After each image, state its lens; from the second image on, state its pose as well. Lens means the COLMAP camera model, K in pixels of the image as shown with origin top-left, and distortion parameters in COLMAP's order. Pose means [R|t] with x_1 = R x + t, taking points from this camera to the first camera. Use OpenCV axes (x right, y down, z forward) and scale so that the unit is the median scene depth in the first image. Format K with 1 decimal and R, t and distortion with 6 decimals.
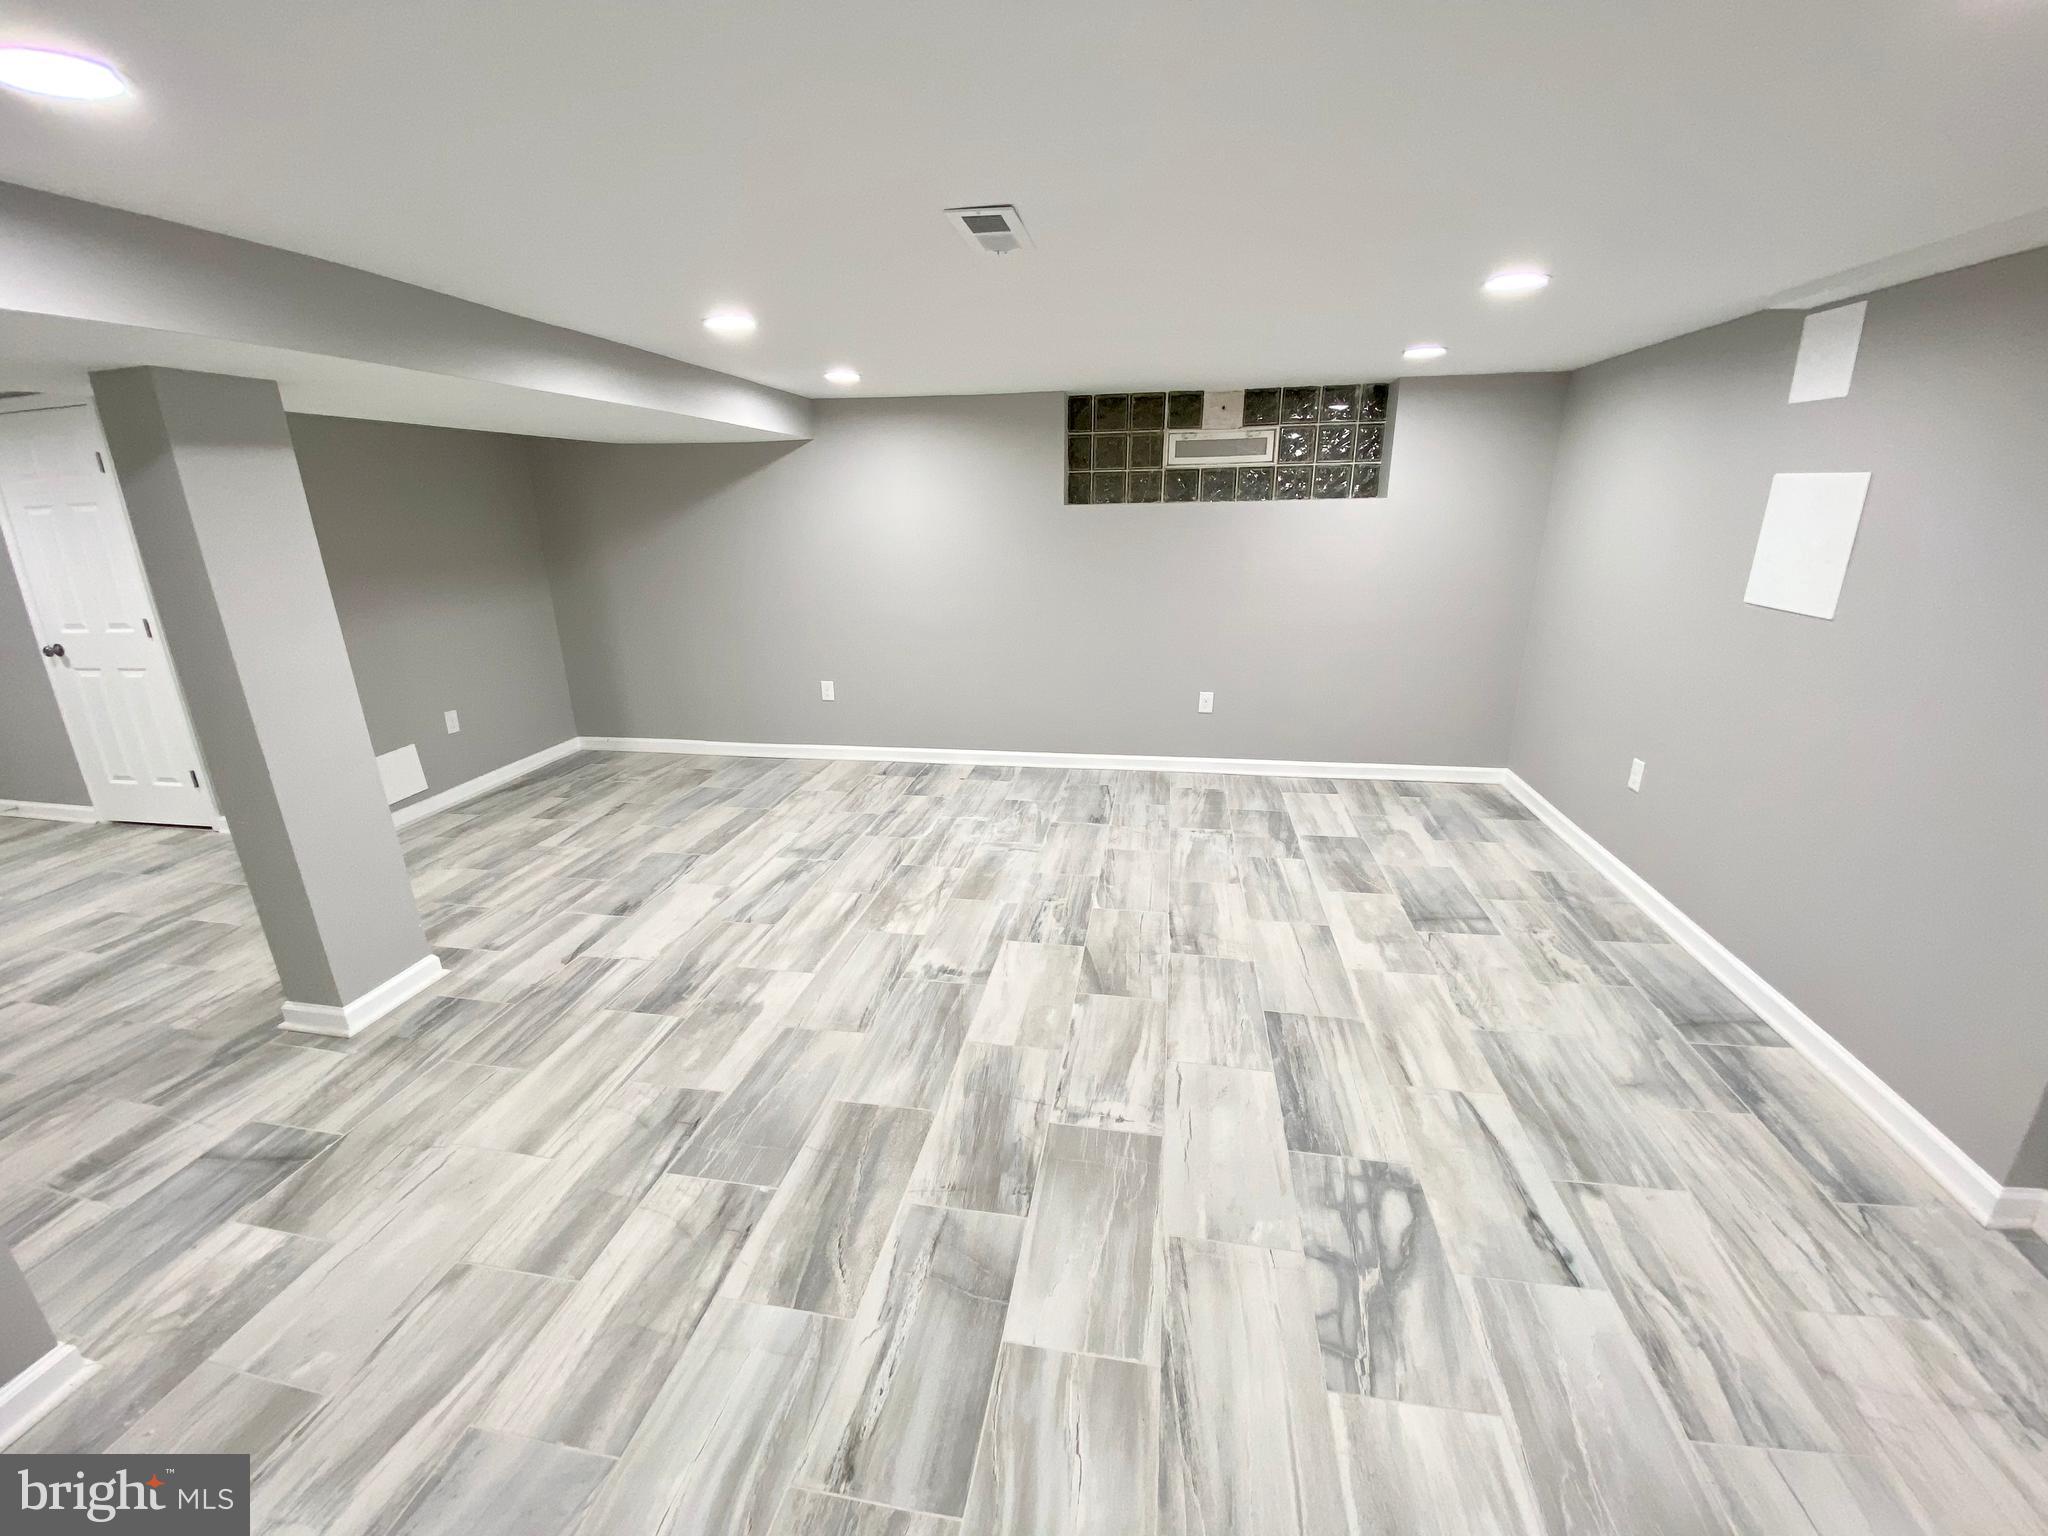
lens RADIAL K [[828.2, 0, 1024.6], [0, 828.2, 764.3], [0, 0, 1]] dist [0.011211, -0.014616]
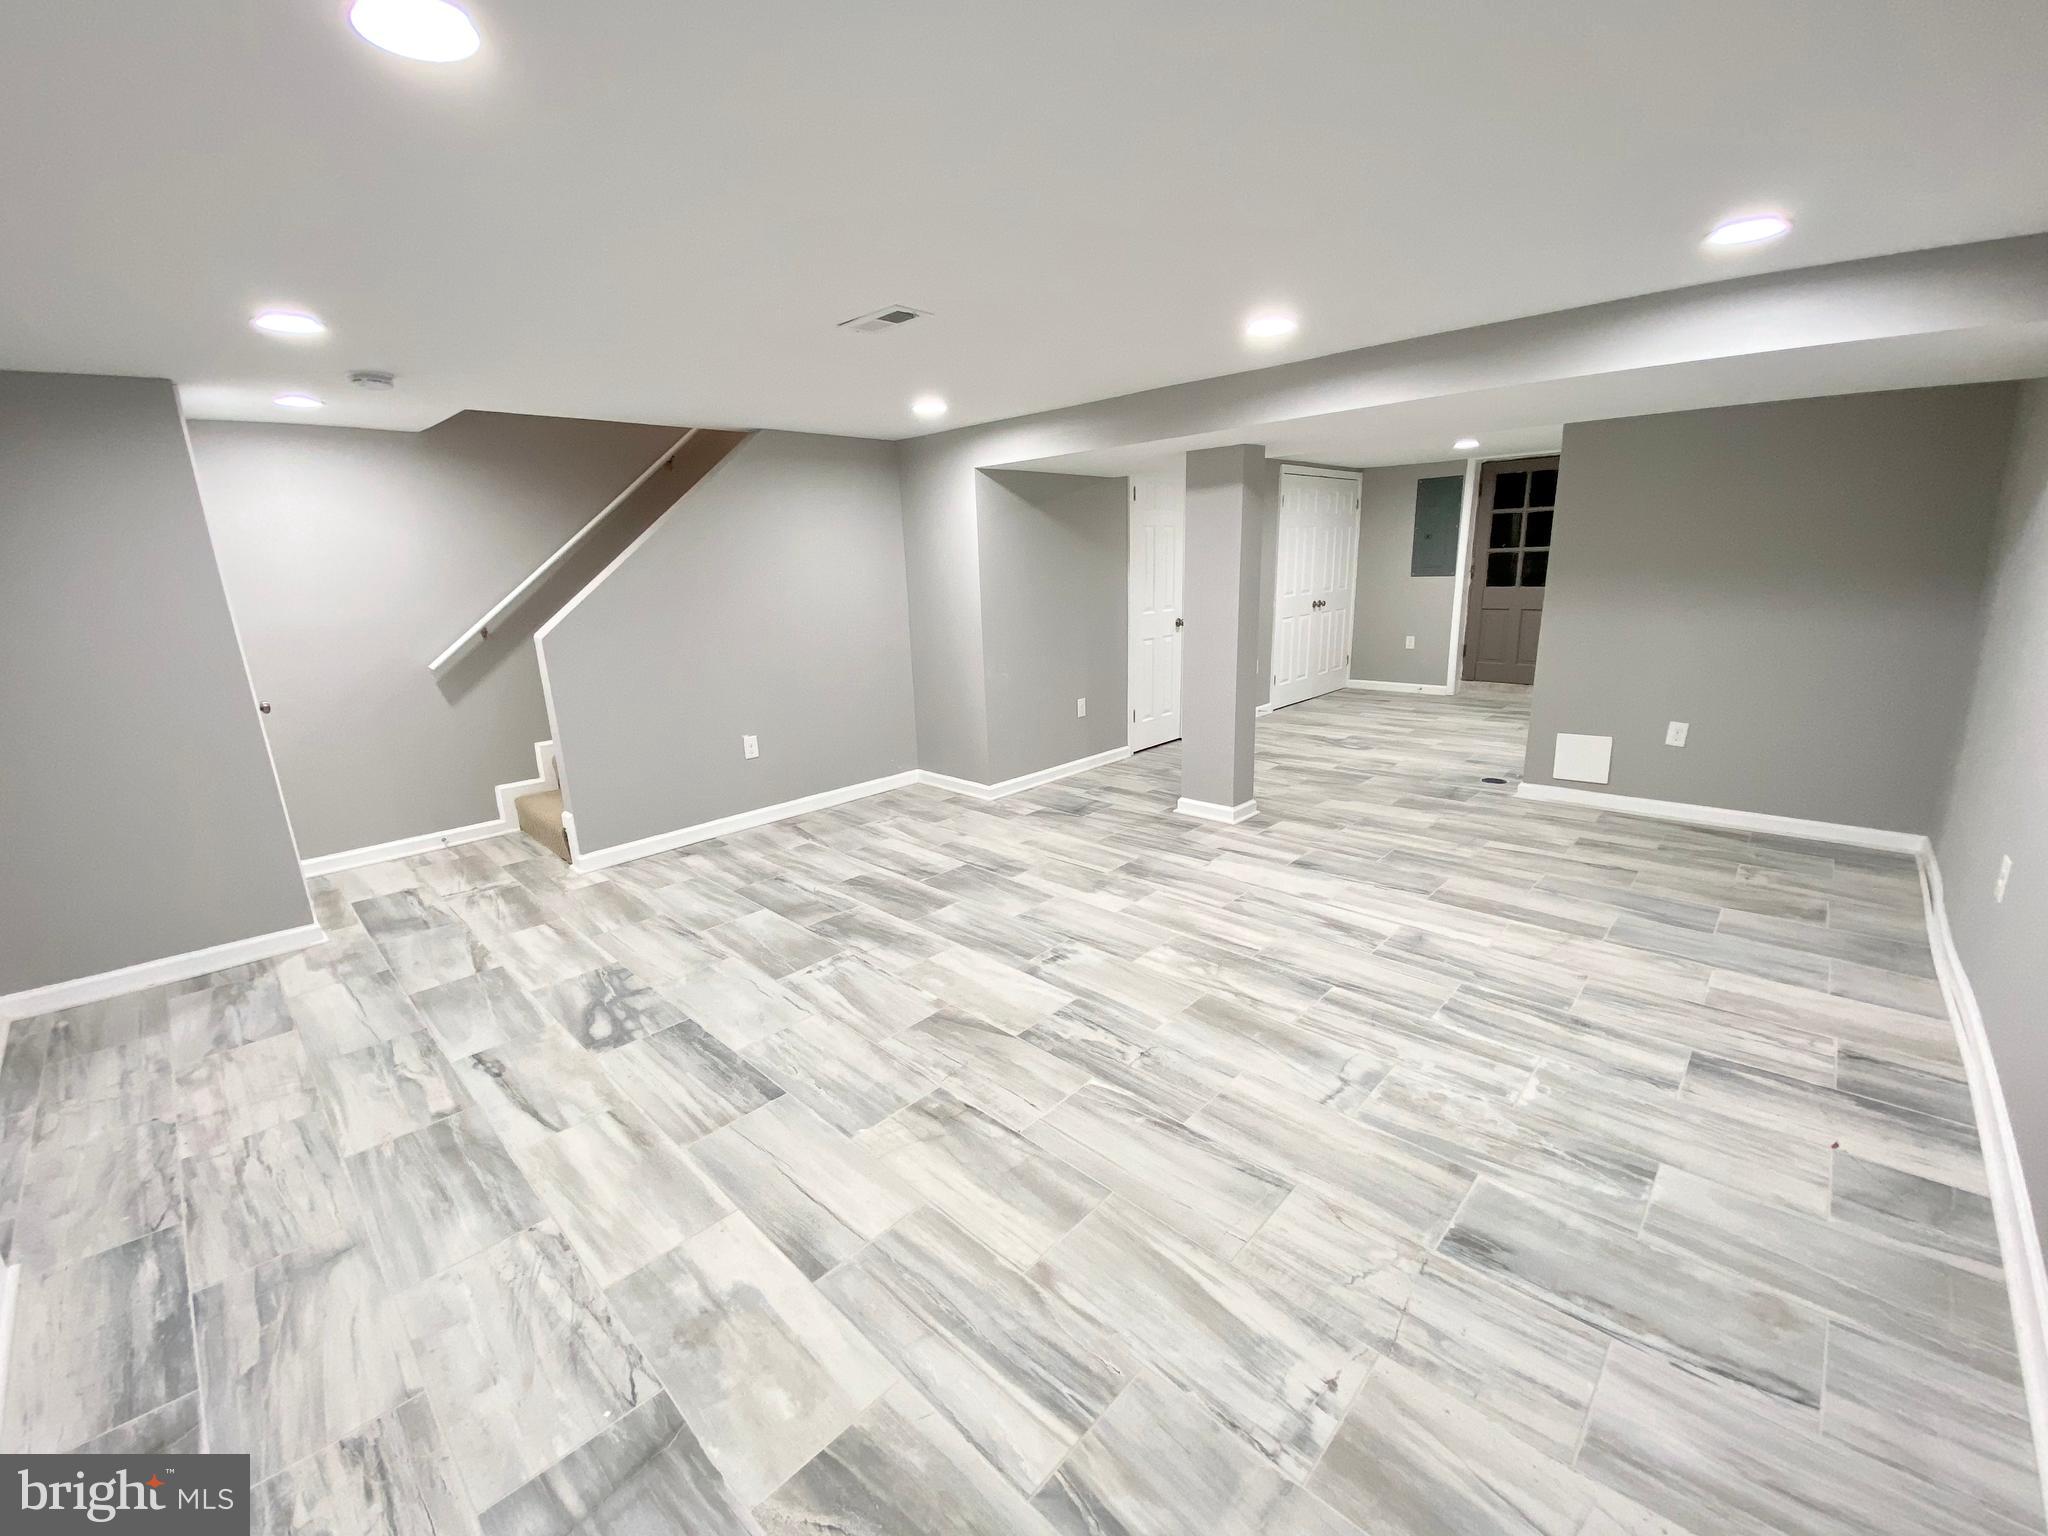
lens RADIAL K [[828.2, 0, 1030.2], [0, 828.2, 750.2], [0, 0, 1]] dist [0.011211, -0.014616]
pose [[-0.550037, 0.220875, -0.805403, 0.710755], [-0.210873, 0.896411, 0.389845, -0.387186], [0.808079, 0.384267, -0.446483, 1.343011]]
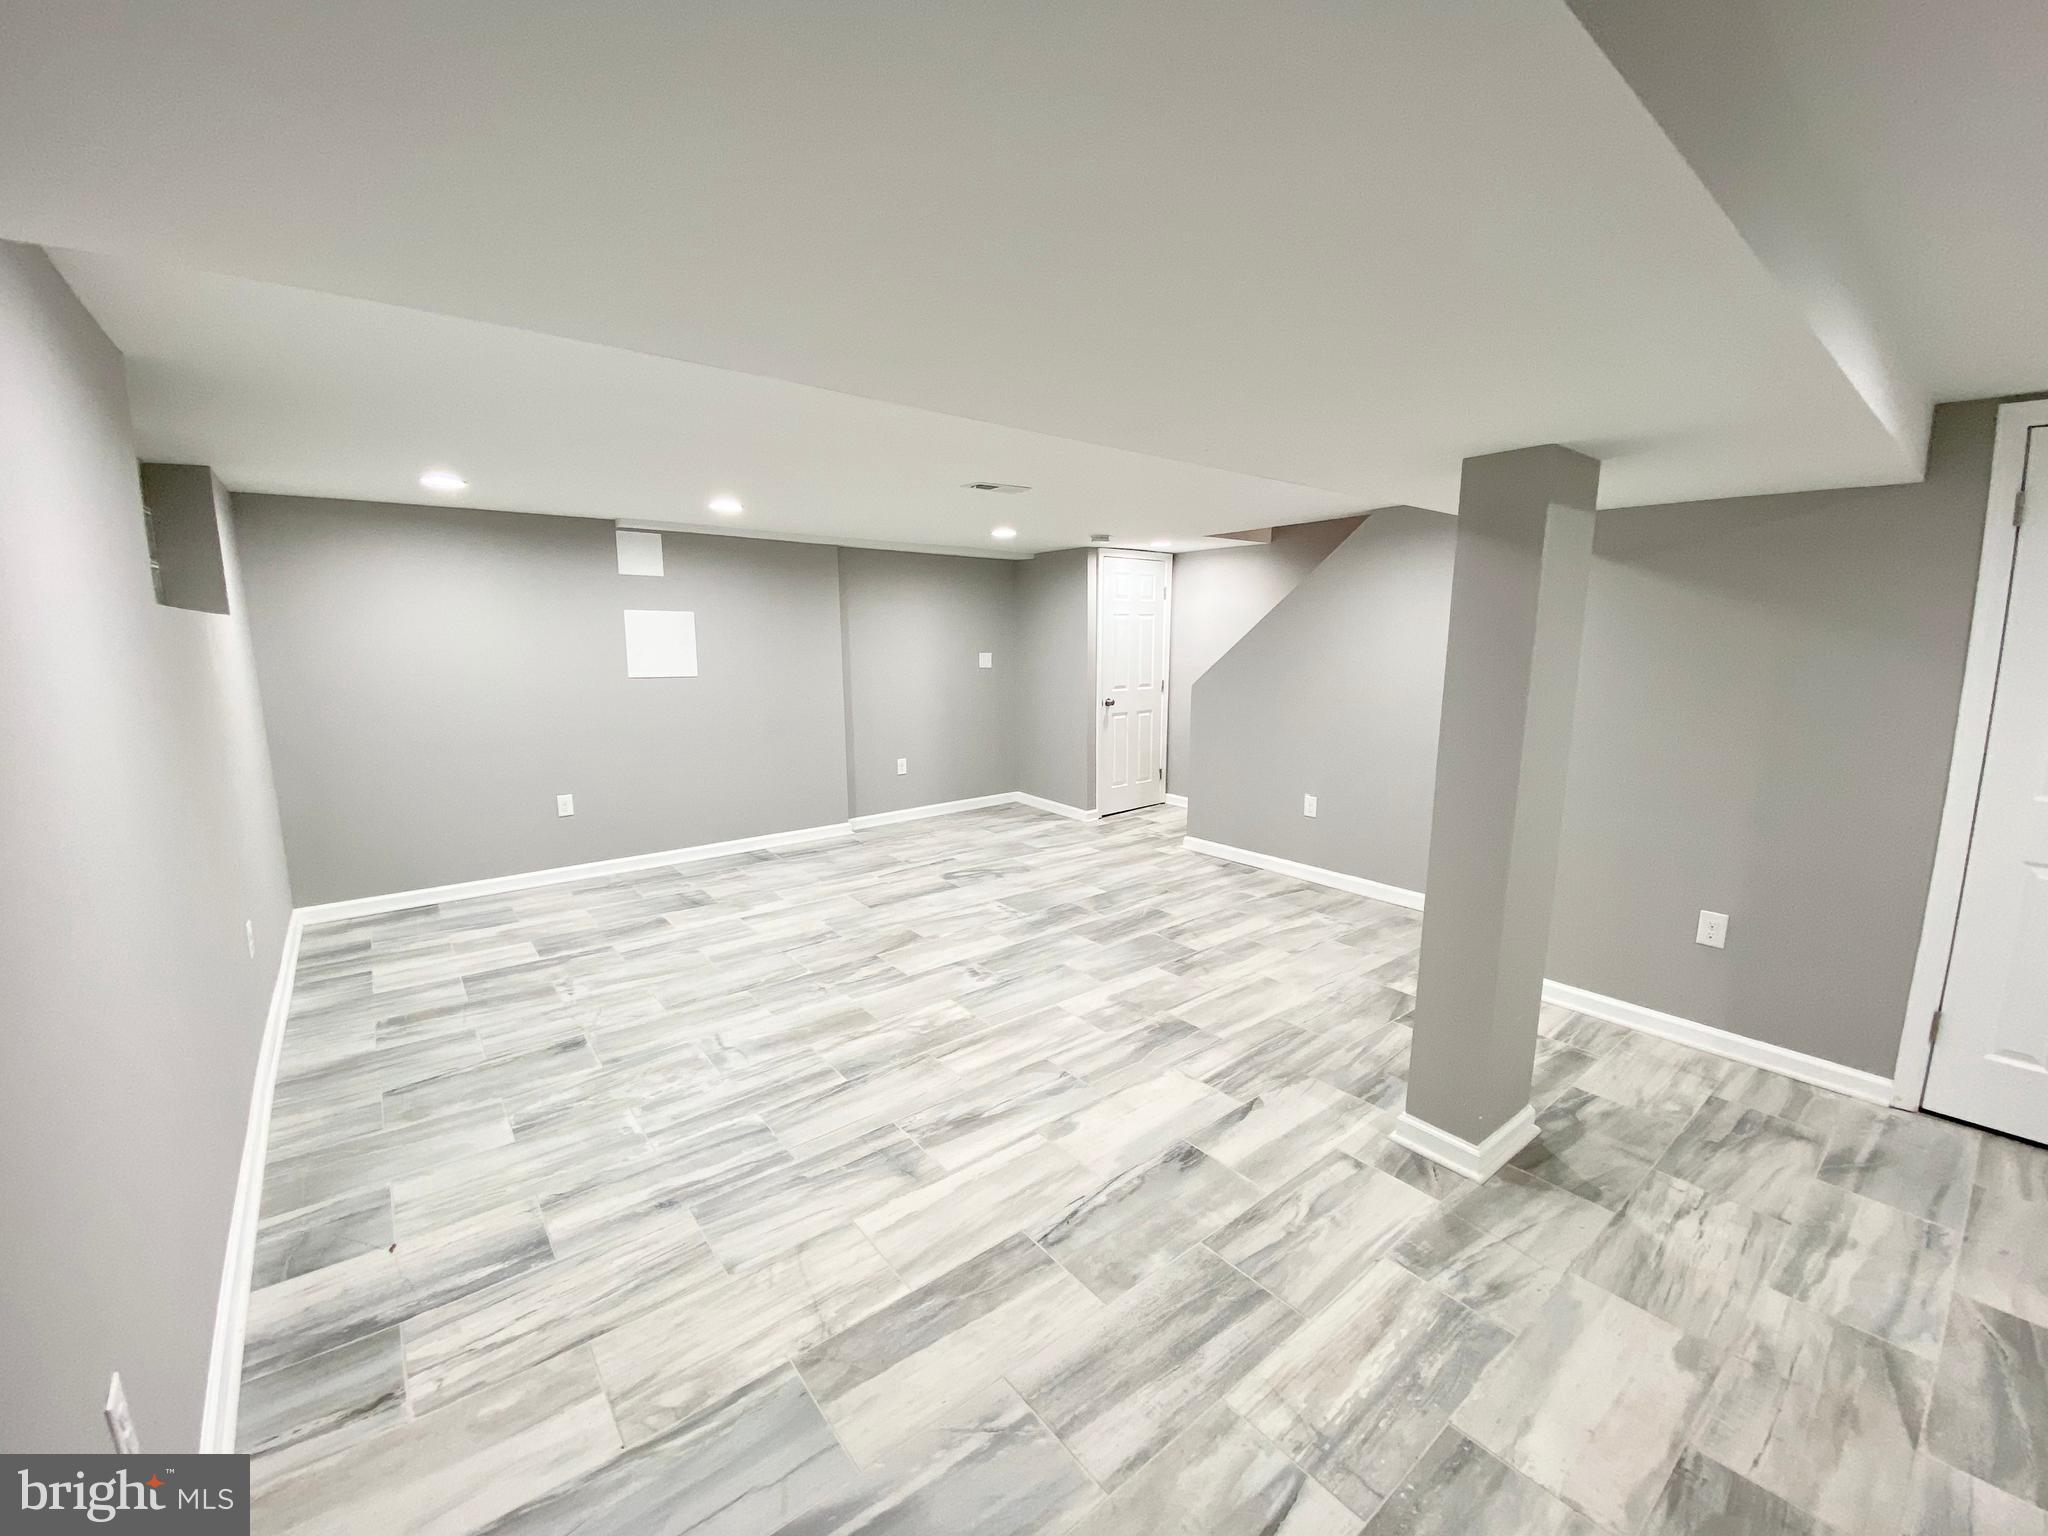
lens RADIAL K [[828.2, 0, 1025.0], [0, 828.2, 759.5], [0, 0, 1]] dist [0.011211, -0.014616]
pose [[-0.753717, -0.087974, 0.651285, -0.948869], [0.206728, 0.908957, 0.362022, -0.488522], [-0.623839, 0.407501, -0.666910, 1.666316]]
